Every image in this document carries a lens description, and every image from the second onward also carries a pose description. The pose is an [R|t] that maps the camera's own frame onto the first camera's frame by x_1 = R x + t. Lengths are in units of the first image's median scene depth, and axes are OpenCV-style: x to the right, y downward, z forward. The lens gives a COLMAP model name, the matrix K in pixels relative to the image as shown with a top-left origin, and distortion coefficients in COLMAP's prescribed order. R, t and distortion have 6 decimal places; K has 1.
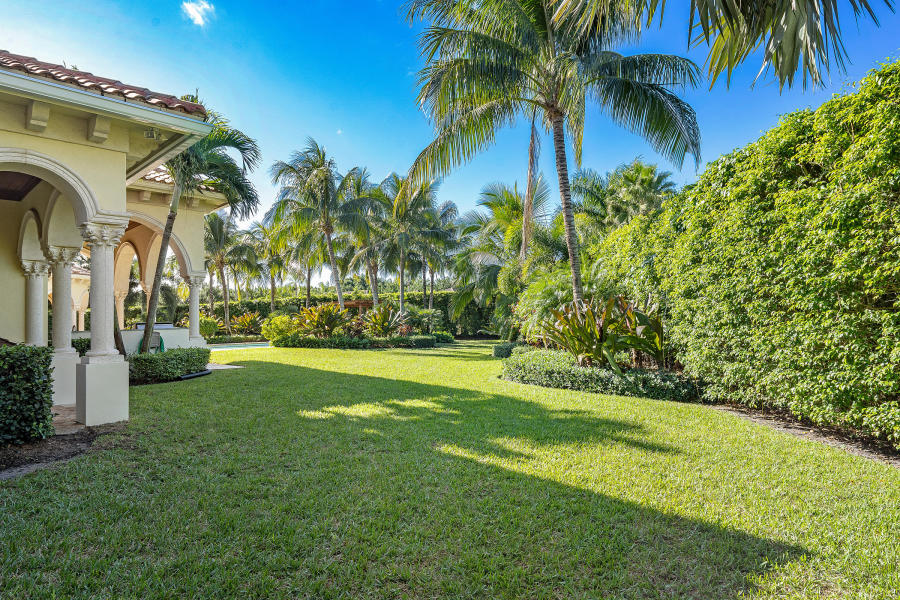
lens RADIAL K [[518.2, 0, 451.3], [0, 518.2, 301.6], [0, 0, 1]] dist [0.000760, -0.000015]
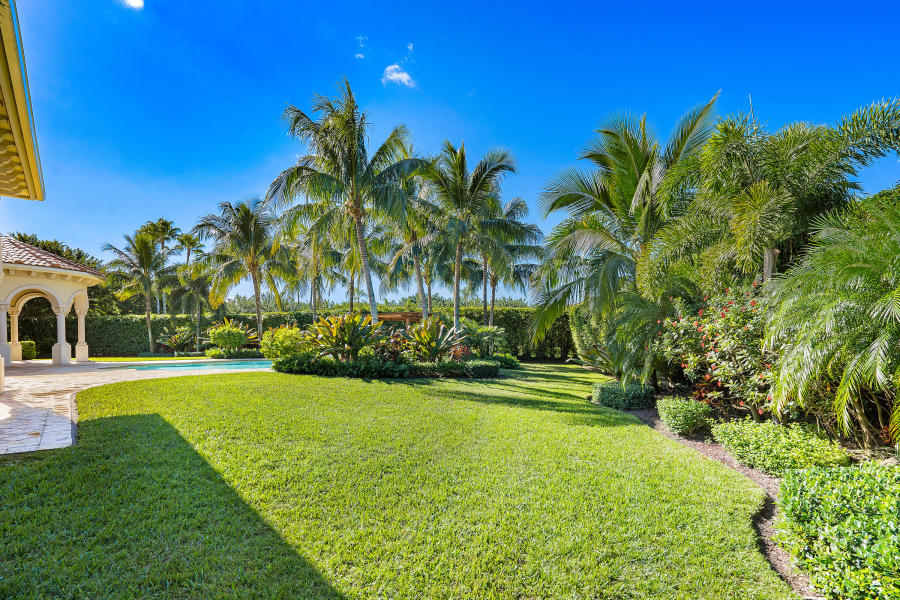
lens RADIAL K [[439.4, 0, 451.2], [0, 439.4, 298.7], [0, 0, 1]] dist [-0.000325, 0.000018]
pose [[0.992677, 0.024539, -0.118282, -0.028720], [-0.030537, 0.998324, -0.049164, 0.008808], [0.116878, 0.052416, 0.991762, 0.365828]]
